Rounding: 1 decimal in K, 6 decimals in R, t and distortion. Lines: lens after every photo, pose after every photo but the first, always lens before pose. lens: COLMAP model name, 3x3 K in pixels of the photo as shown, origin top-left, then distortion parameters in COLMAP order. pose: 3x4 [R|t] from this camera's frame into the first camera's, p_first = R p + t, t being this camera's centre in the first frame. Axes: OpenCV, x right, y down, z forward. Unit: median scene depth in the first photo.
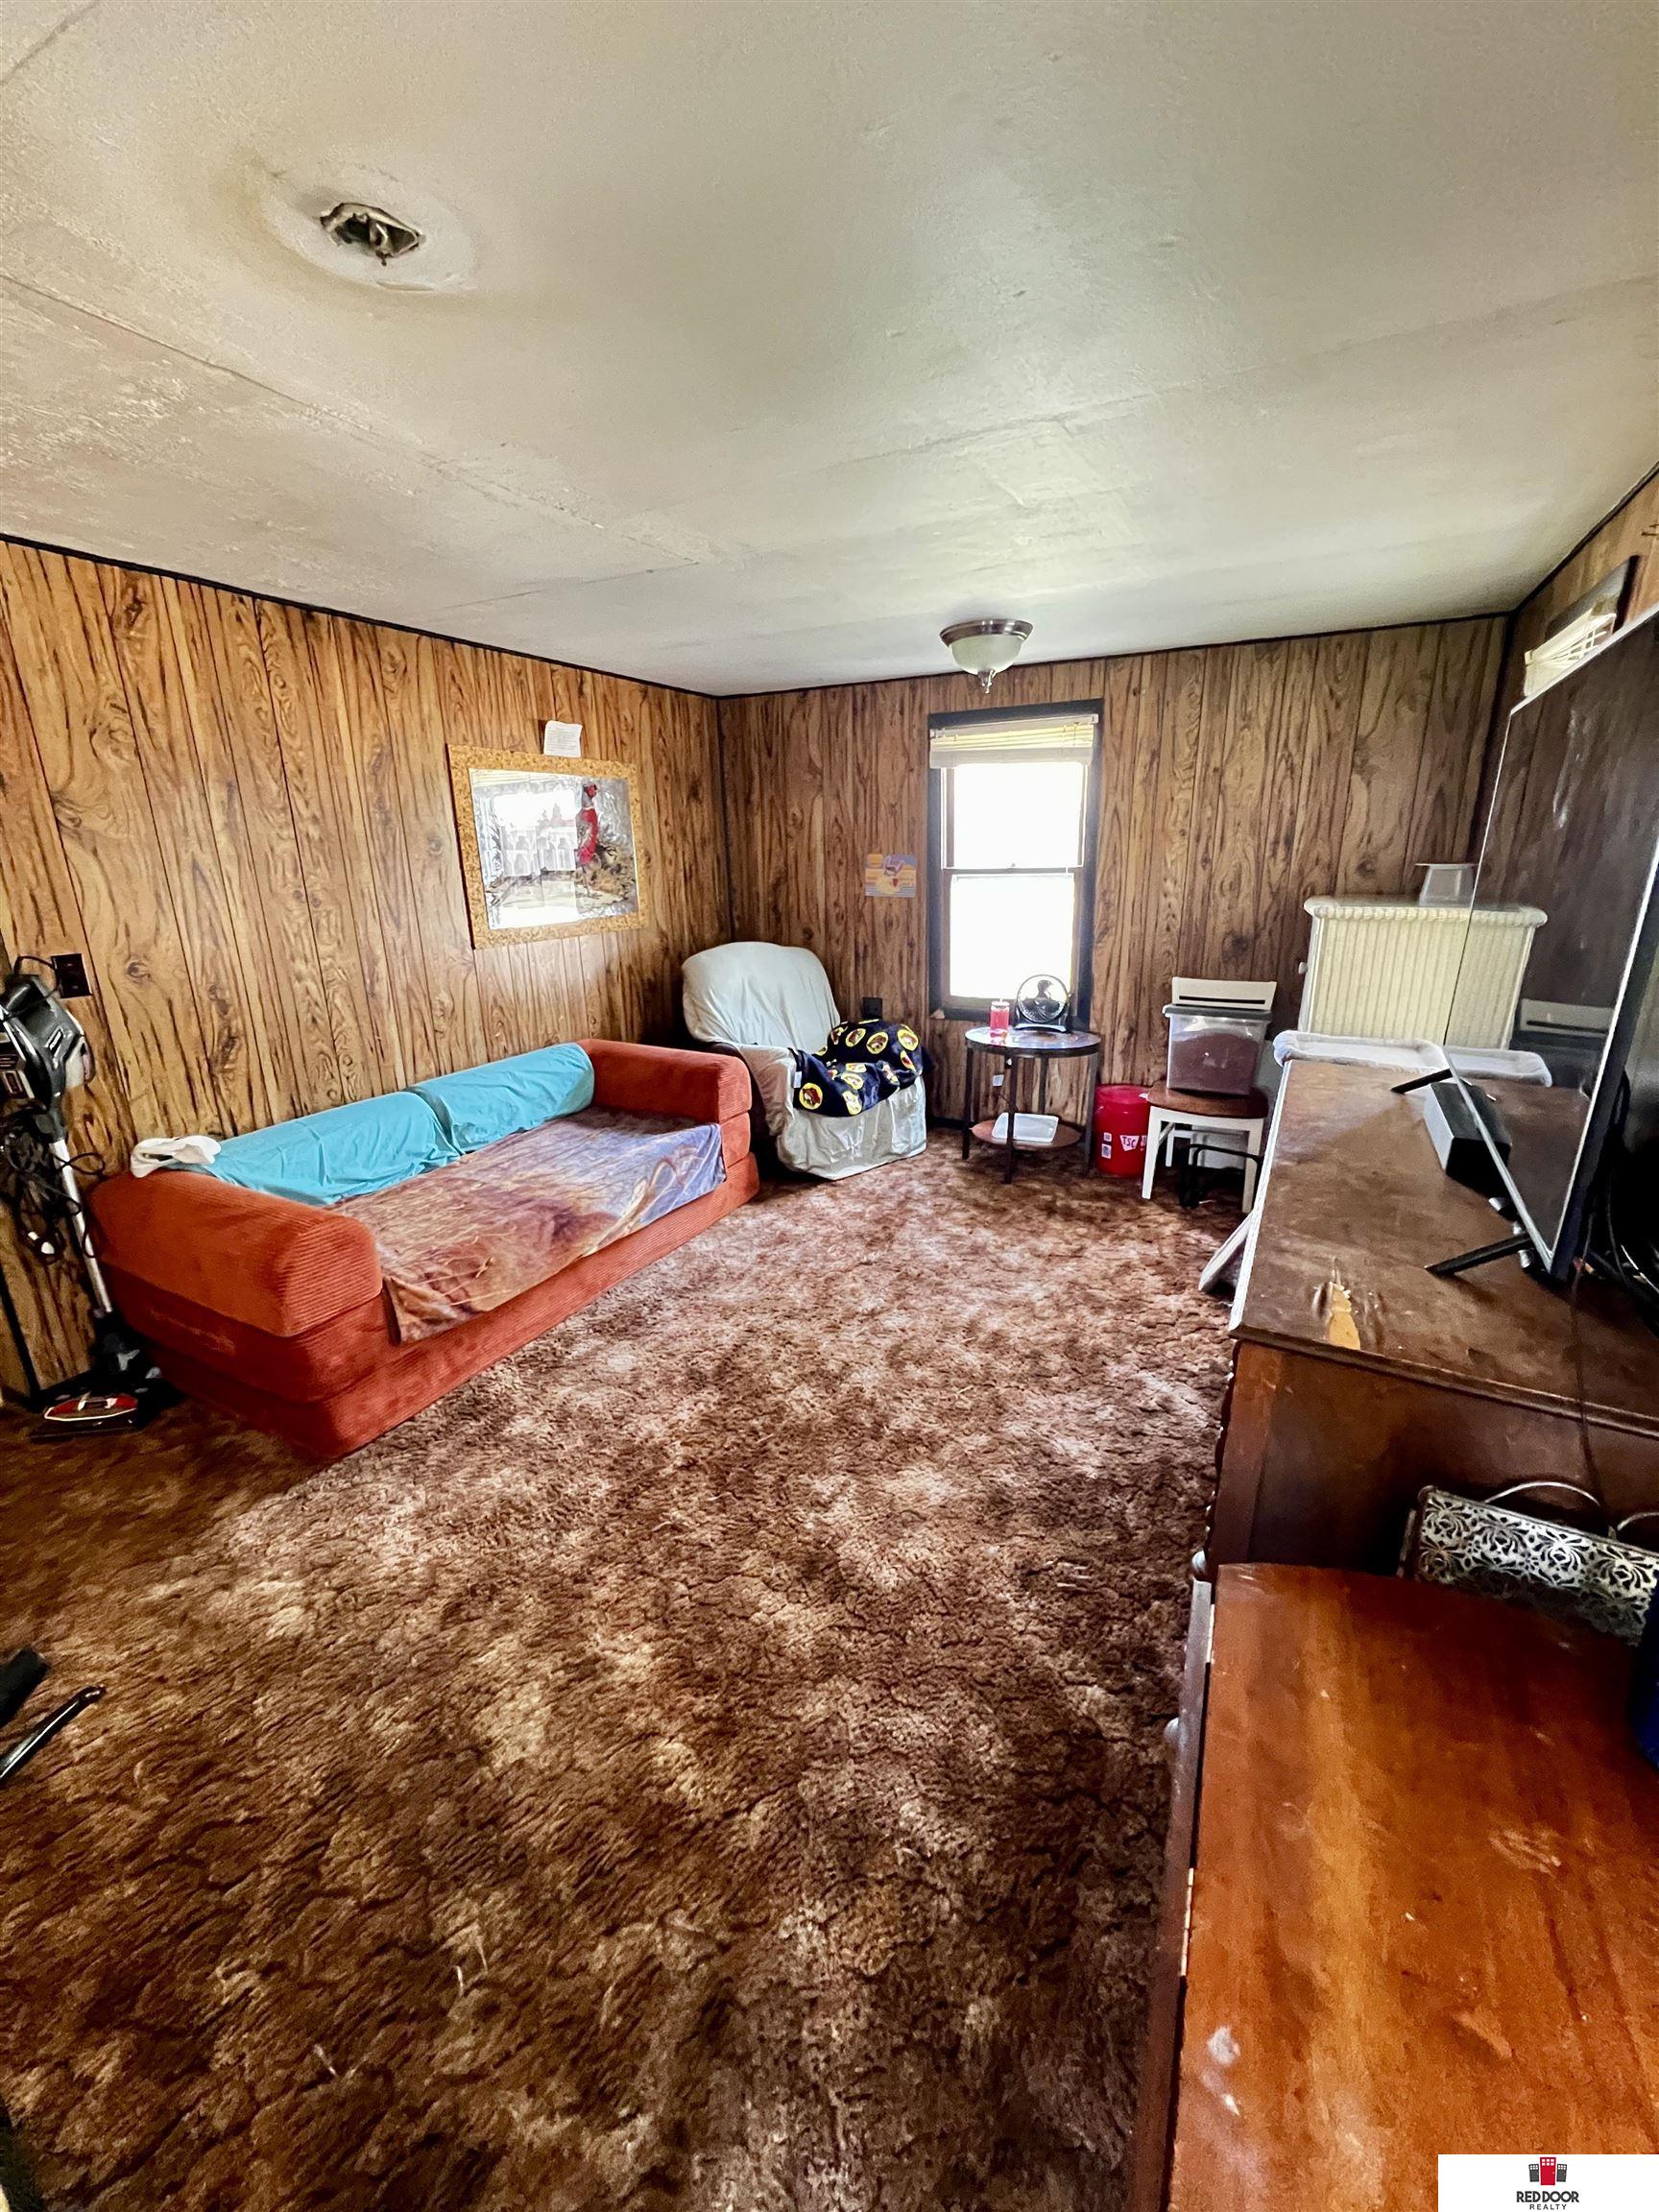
lens RADIAL K [[885.9, 0, 829.6], [0, 885.9, 1106.2], [0, 0, 1]] dist [-0.005242, 0.001147]
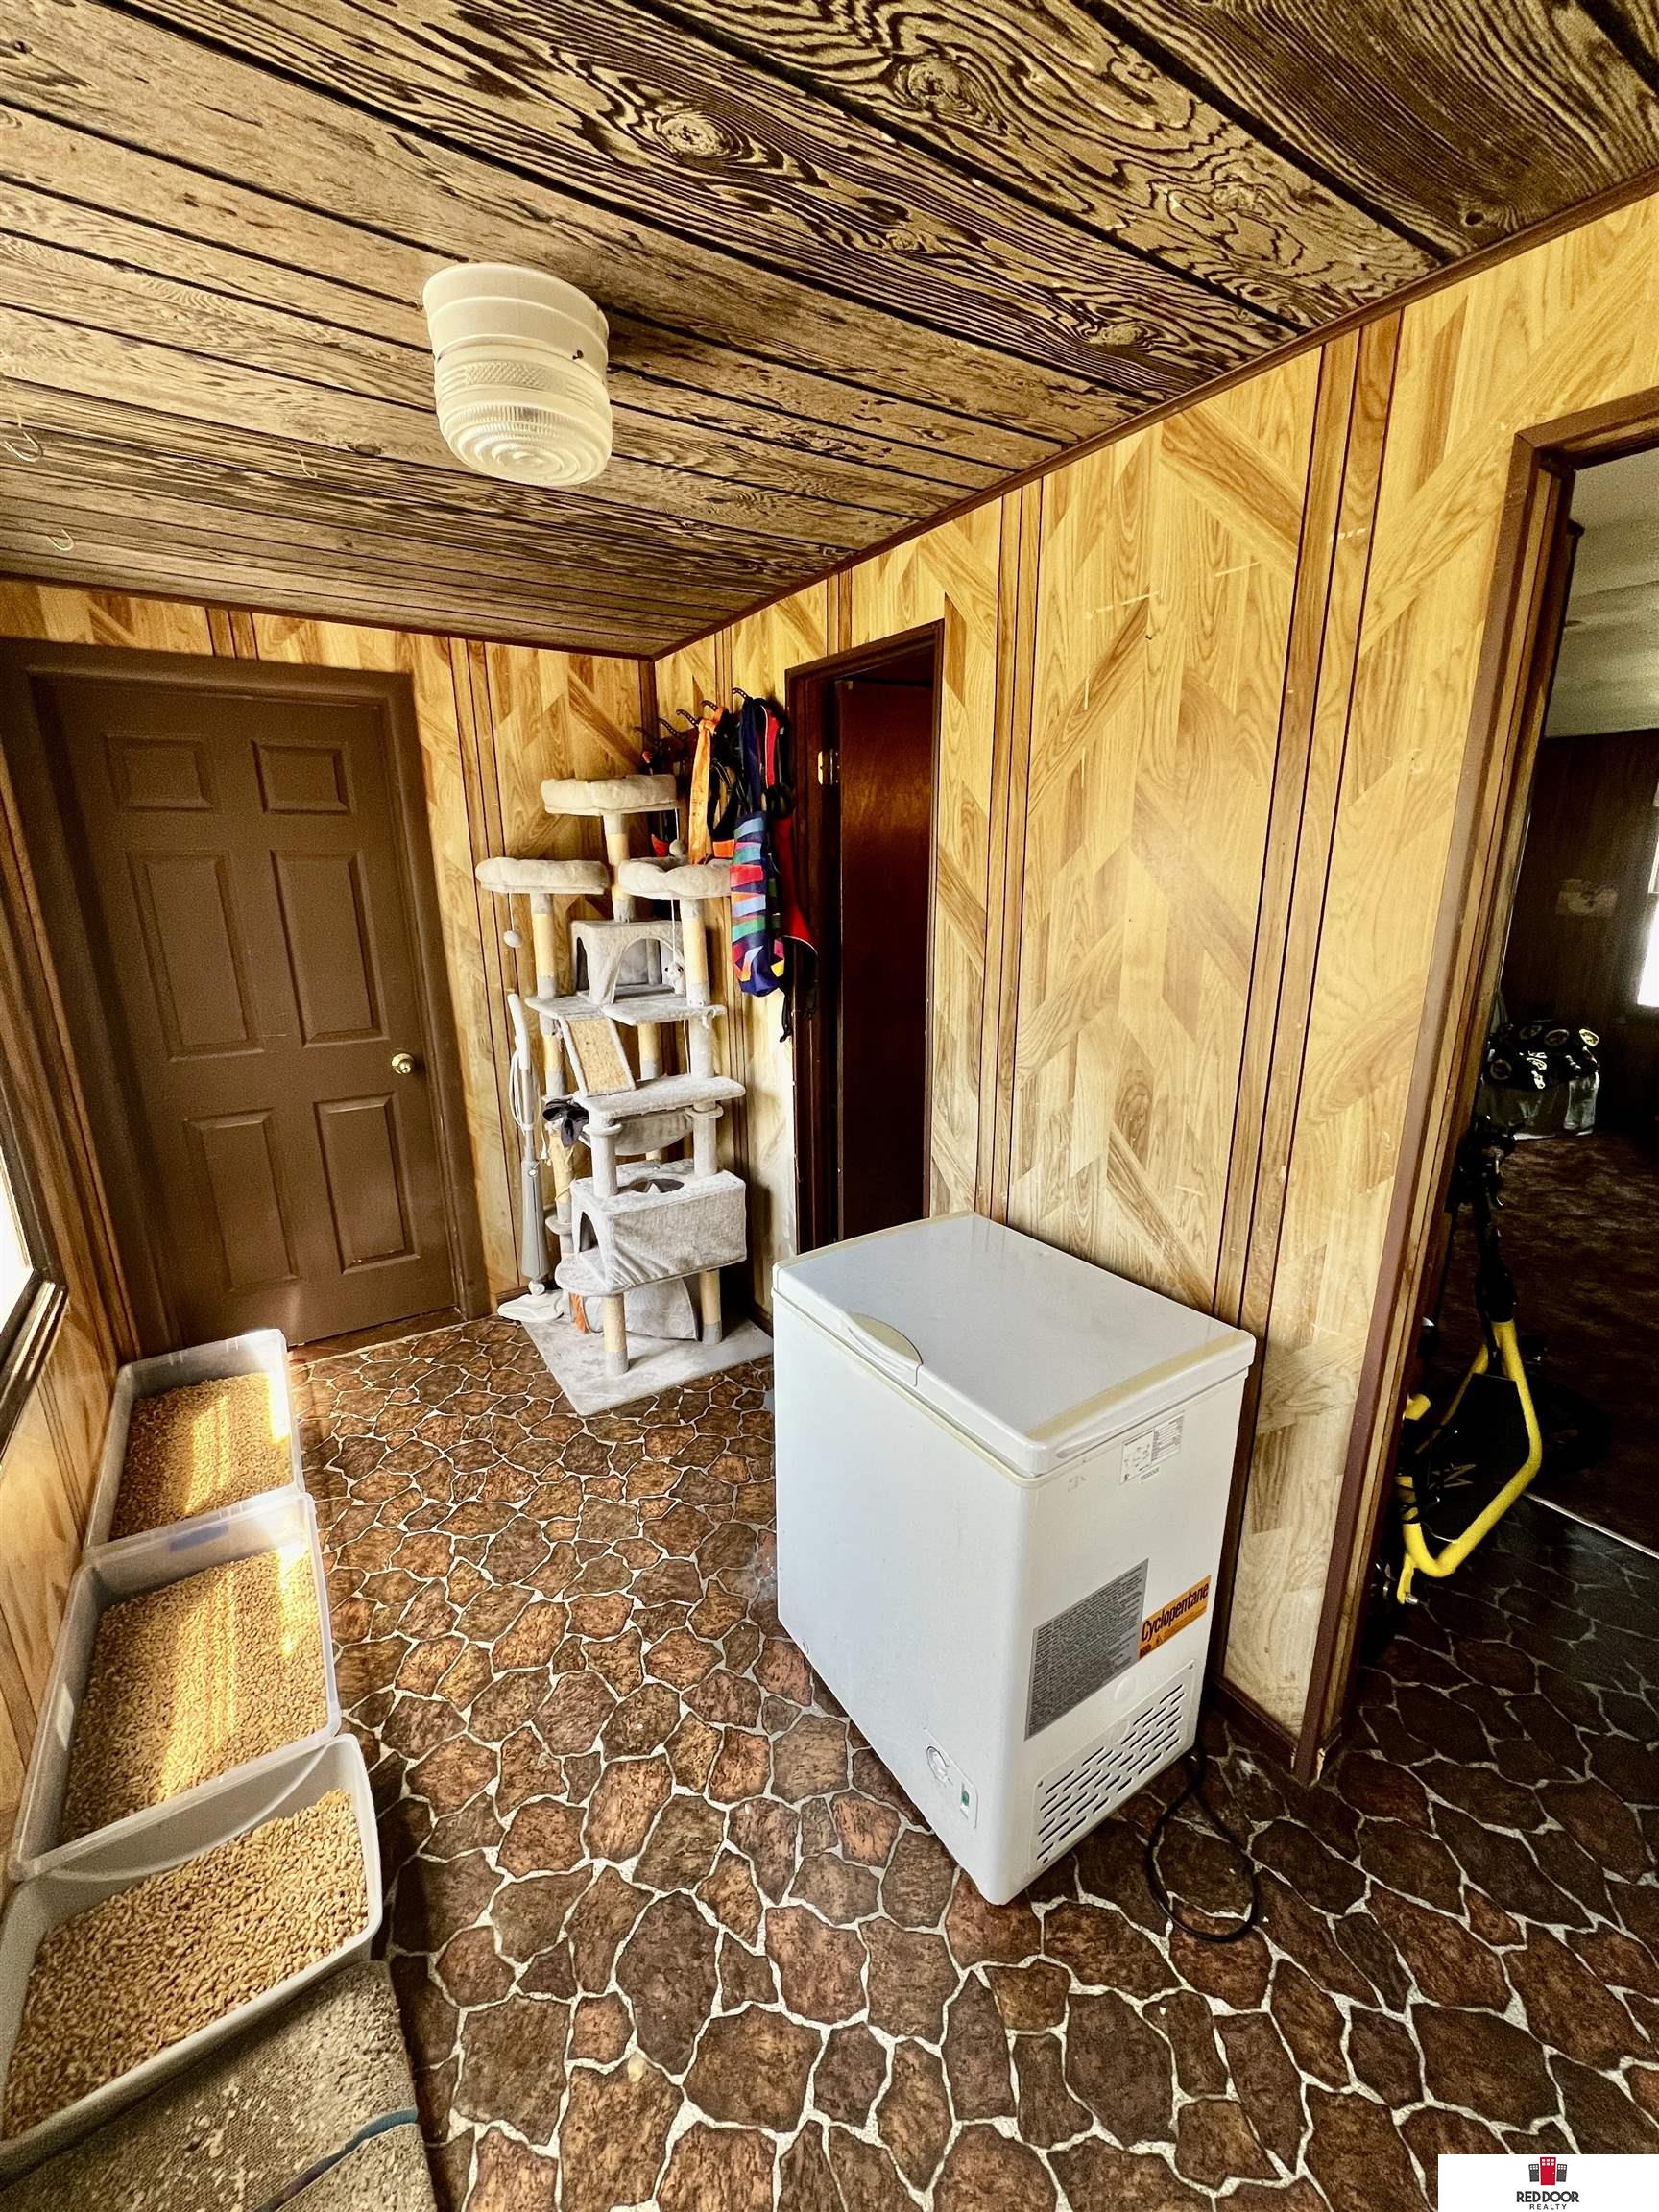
lens RADIAL K [[885.9, 0, 830.8], [0, 885.9, 1114.7], [0, 0, 1]] dist [-0.005242, 0.001147]
pose [[0.878923, 0.139467, -0.456117, -0.297260], [-0.144470, 0.989216, 0.024085, 0.171329], [0.454558, 0.044726, 0.889594, -0.587013]]
